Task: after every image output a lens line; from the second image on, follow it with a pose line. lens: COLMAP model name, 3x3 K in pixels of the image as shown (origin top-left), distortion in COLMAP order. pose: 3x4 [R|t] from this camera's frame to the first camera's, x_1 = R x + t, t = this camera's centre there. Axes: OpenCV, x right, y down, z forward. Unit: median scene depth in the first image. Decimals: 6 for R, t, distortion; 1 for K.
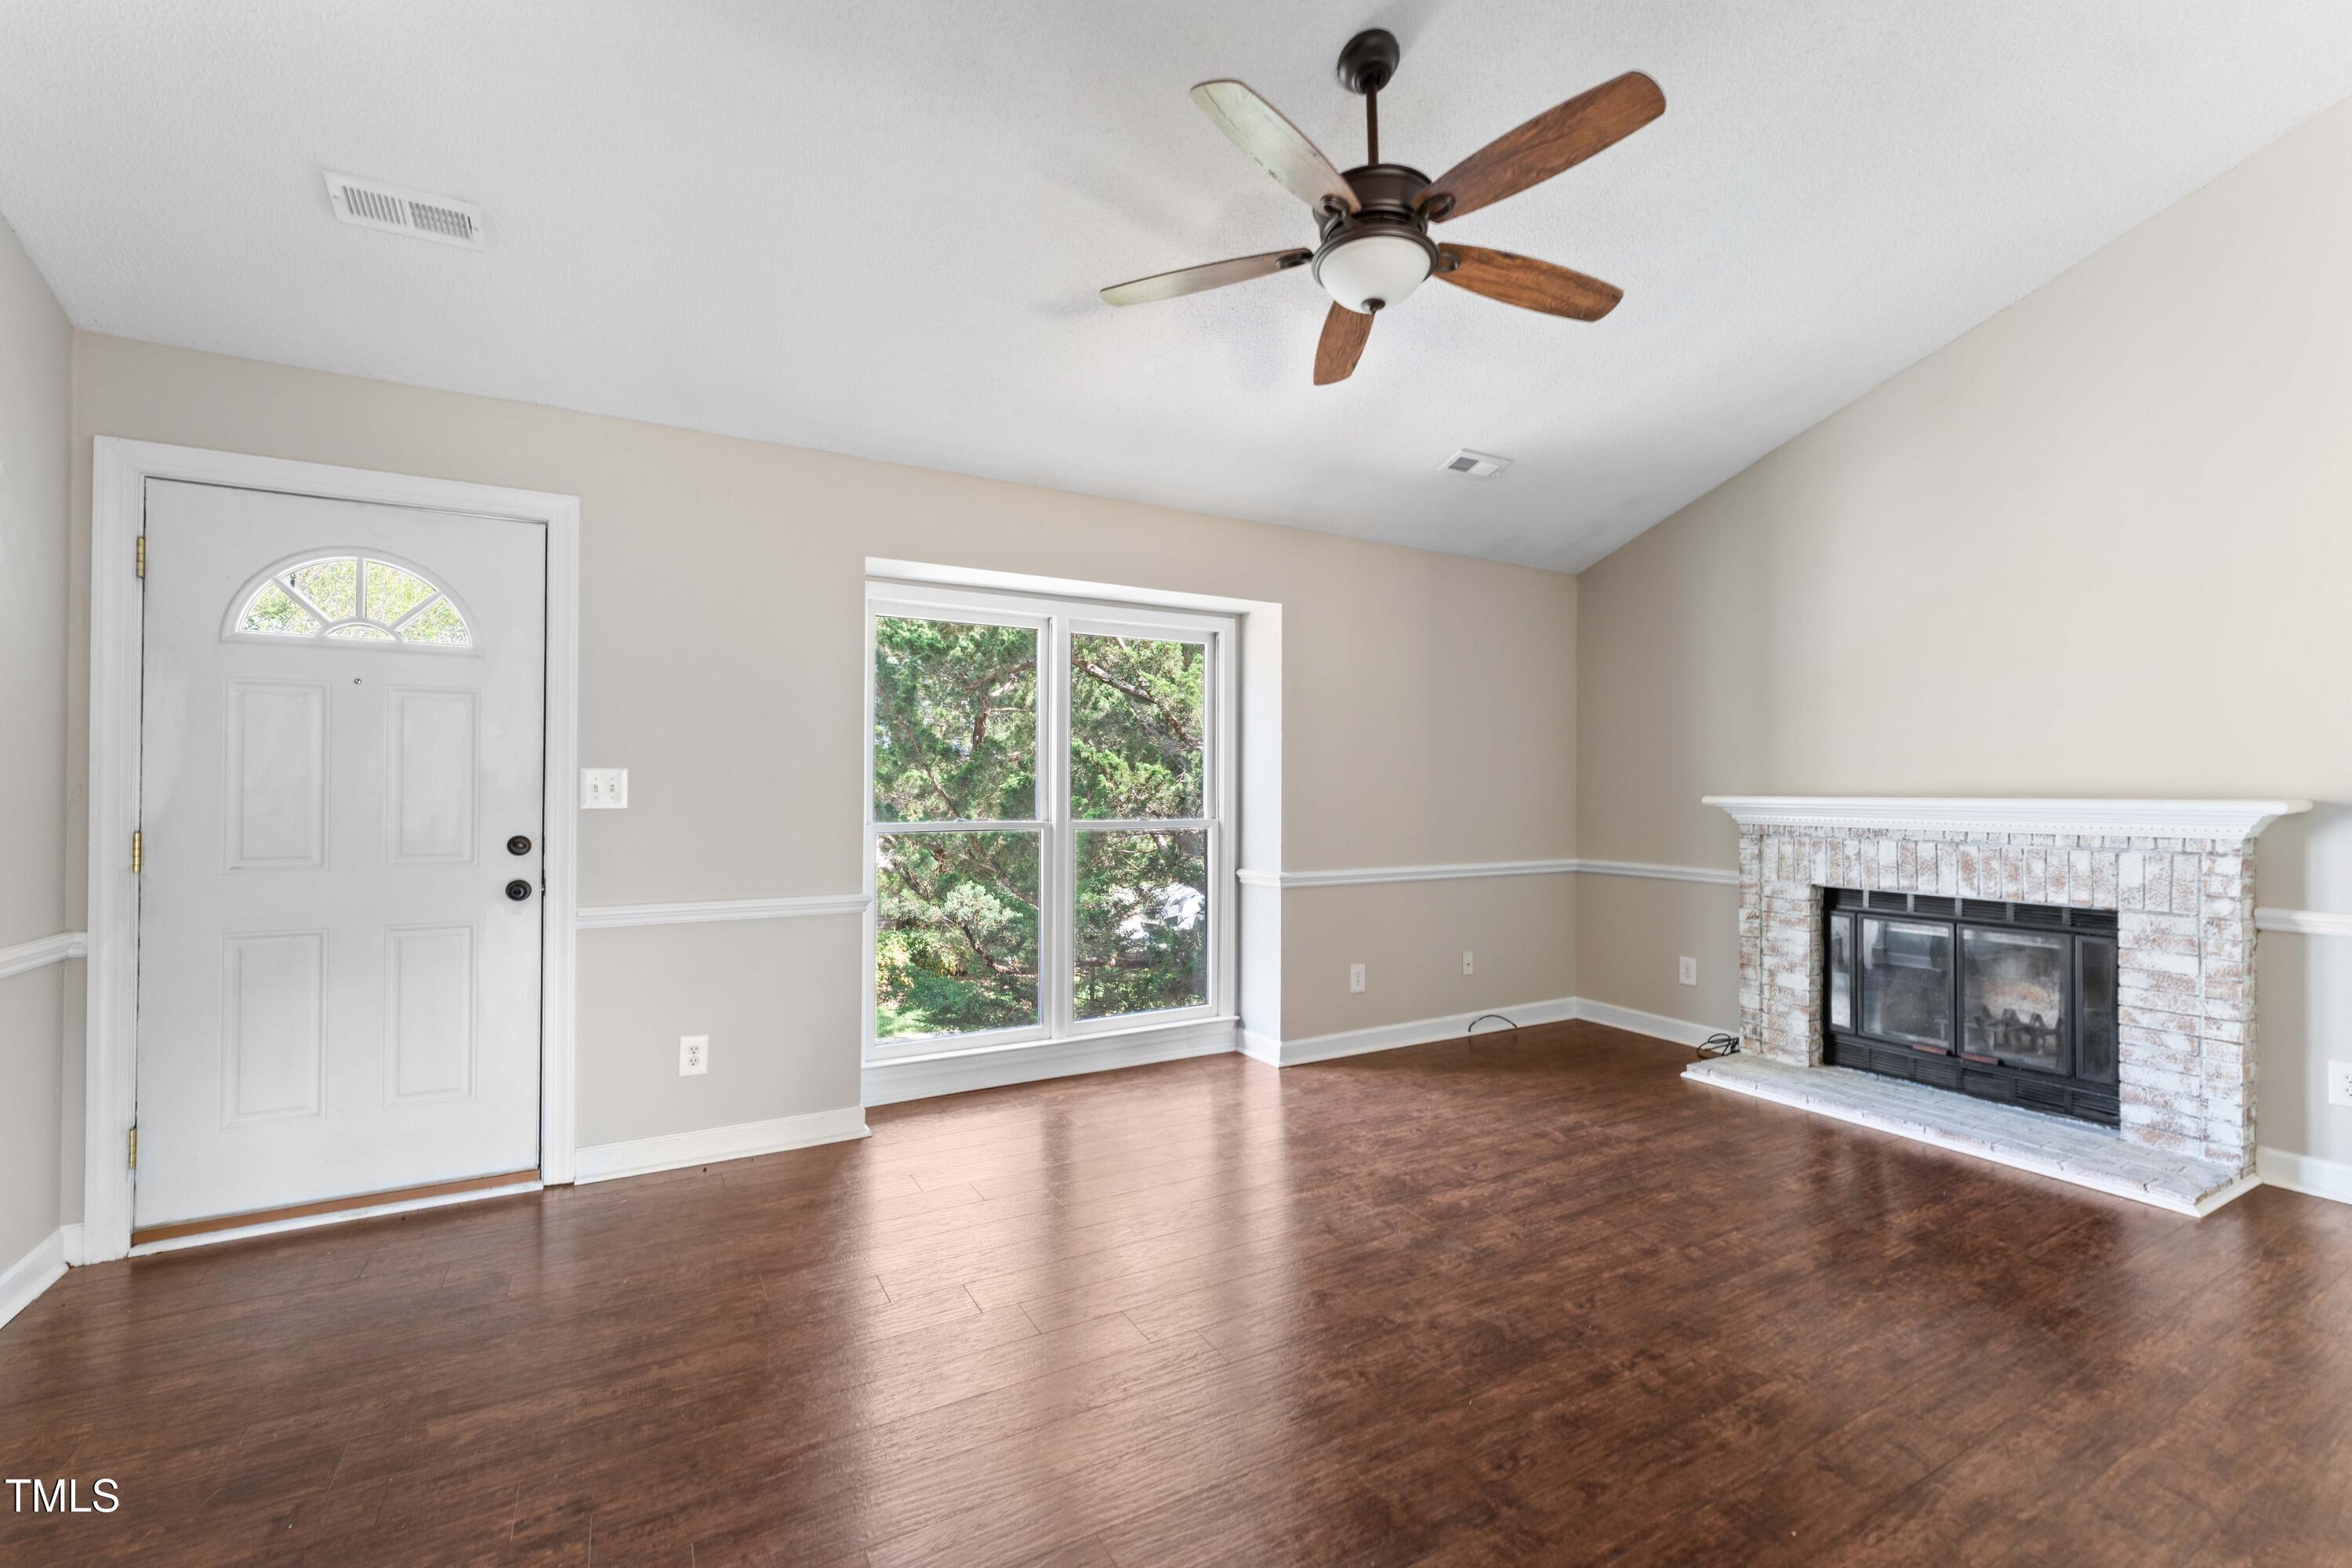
lens RADIAL K [[969.3, 0, 1176.0], [0, 969.3, 784.0], [0, 0, 1]] dist [-0.000102, -0.000010]
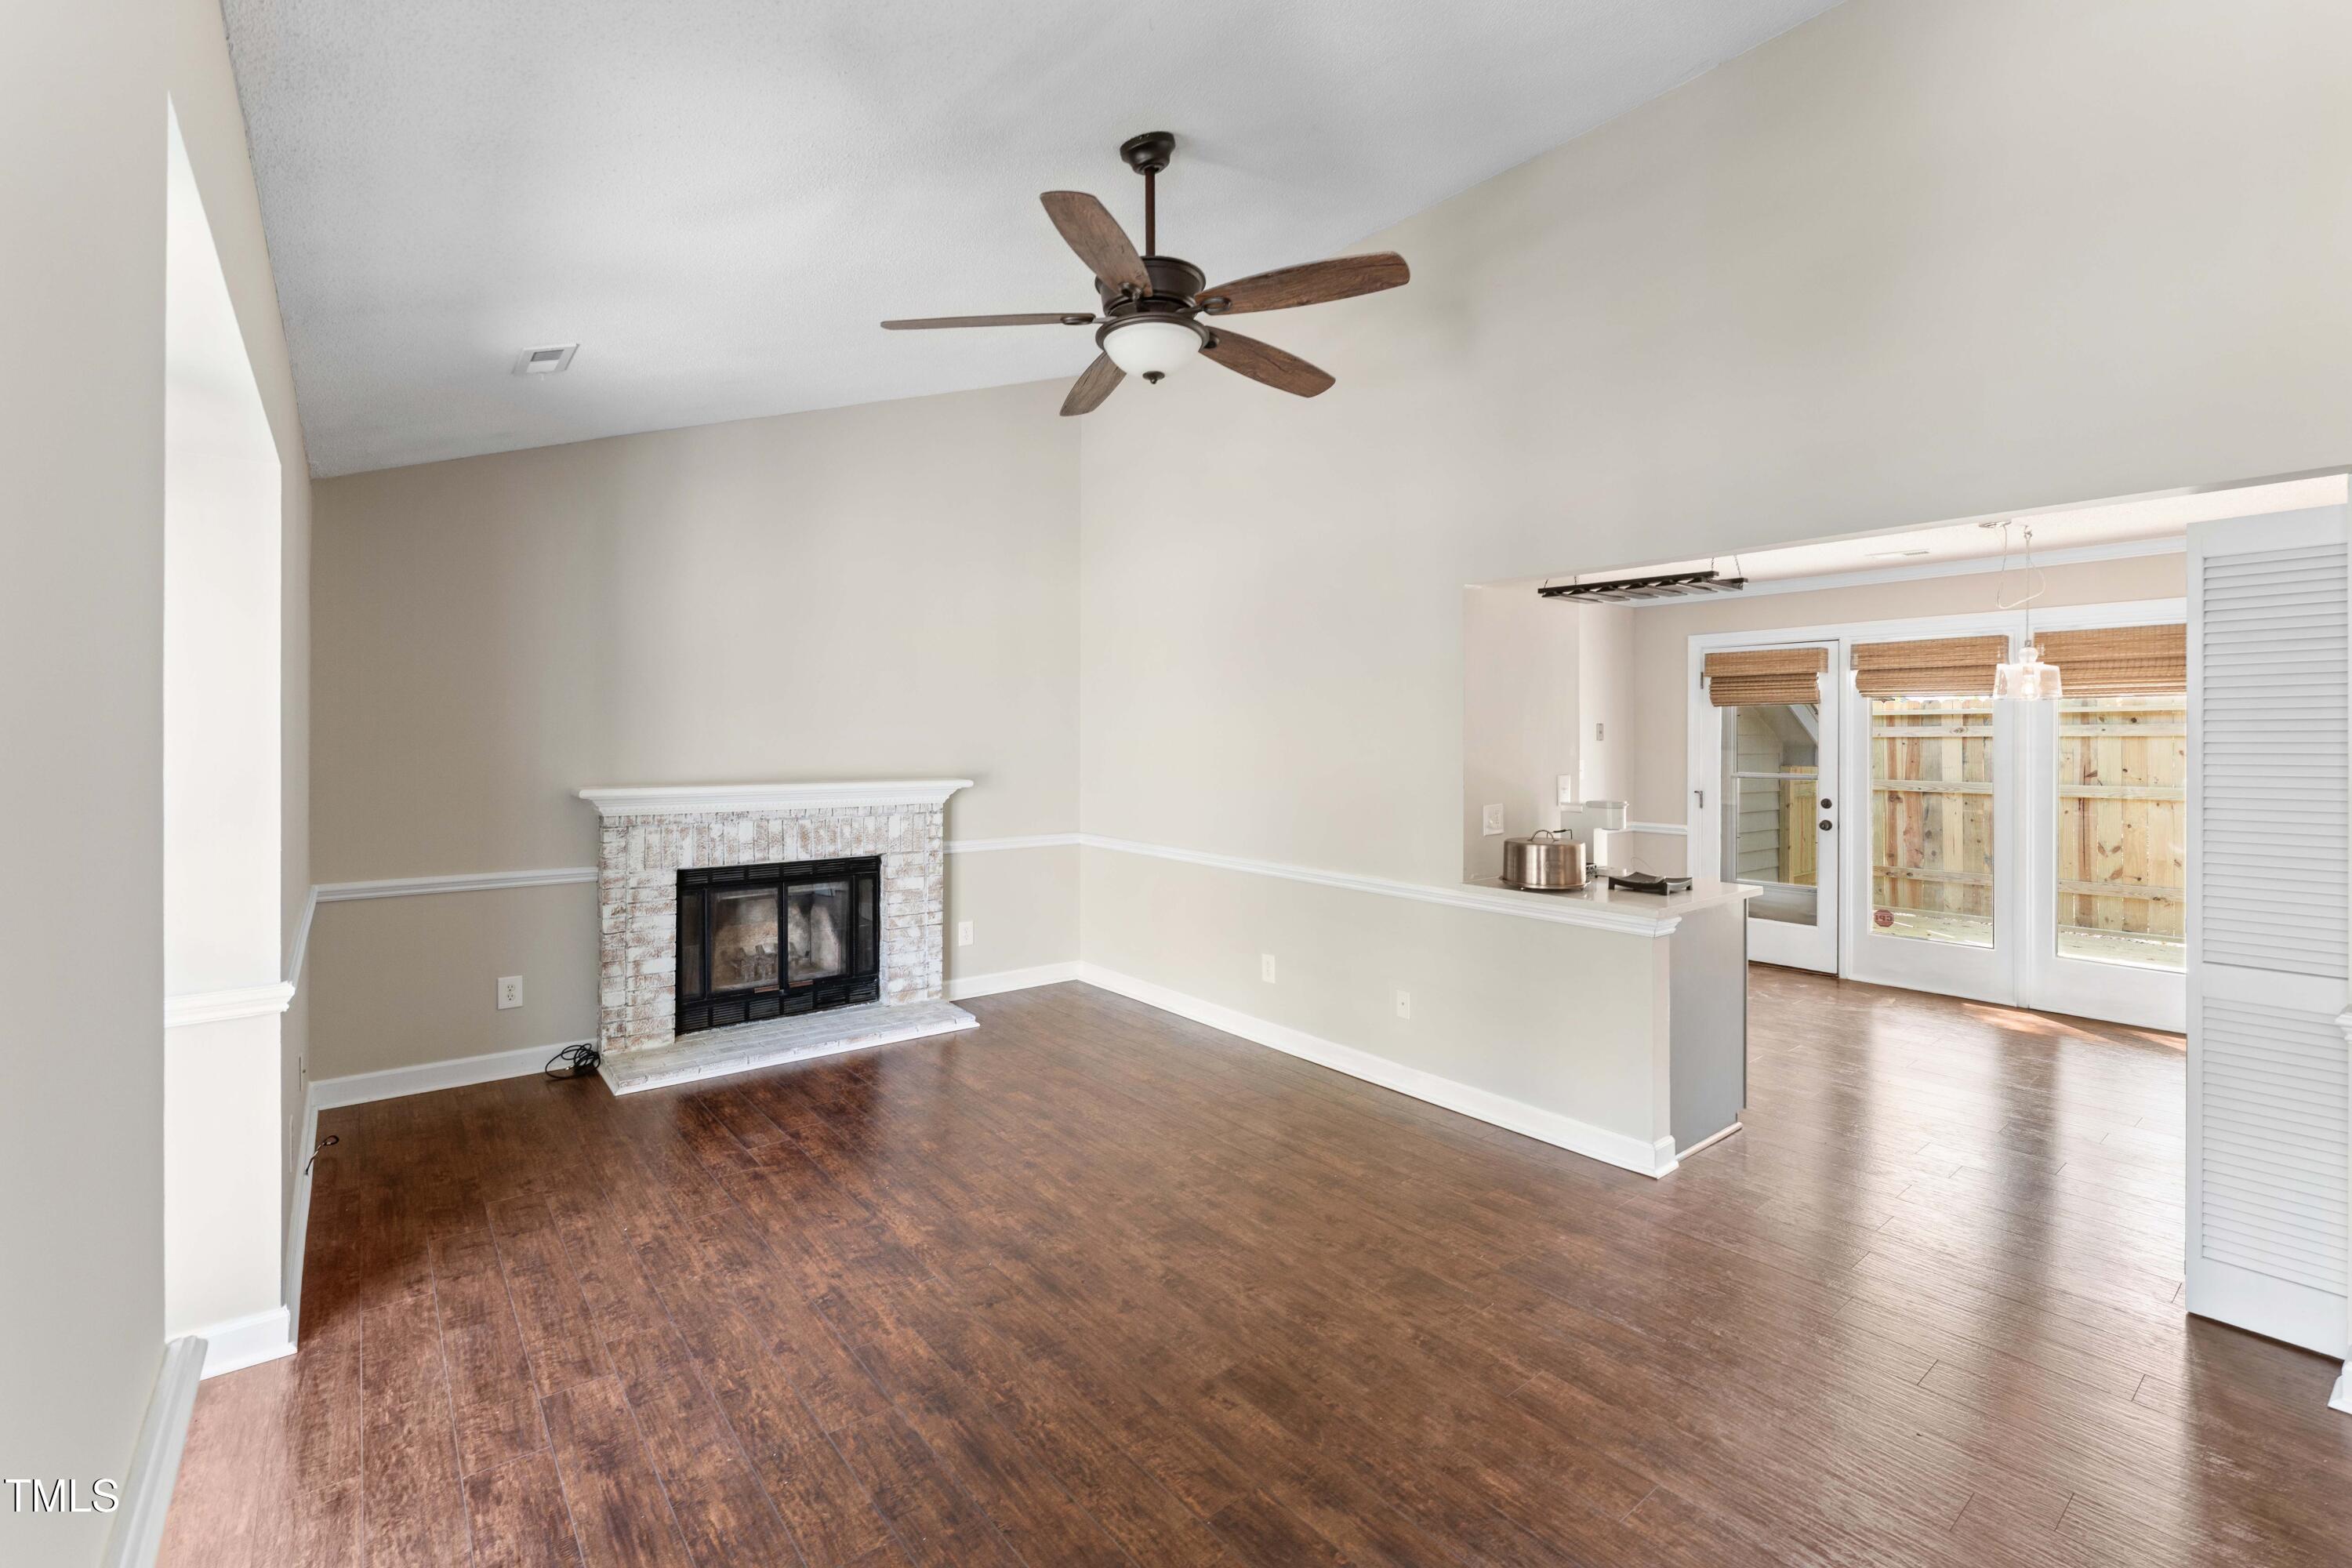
lens RADIAL K [[1028.2, 0, 1172.7], [0, 1028.2, 737.2], [0, 0, 1]] dist [-0.001473, -0.000197]
pose [[-0.151403, -0.004600, 0.988461, -0.631734], [-0.008196, 0.999961, 0.003399, -0.057121], [-0.988438, -0.007587, -0.151435, 0.758007]]
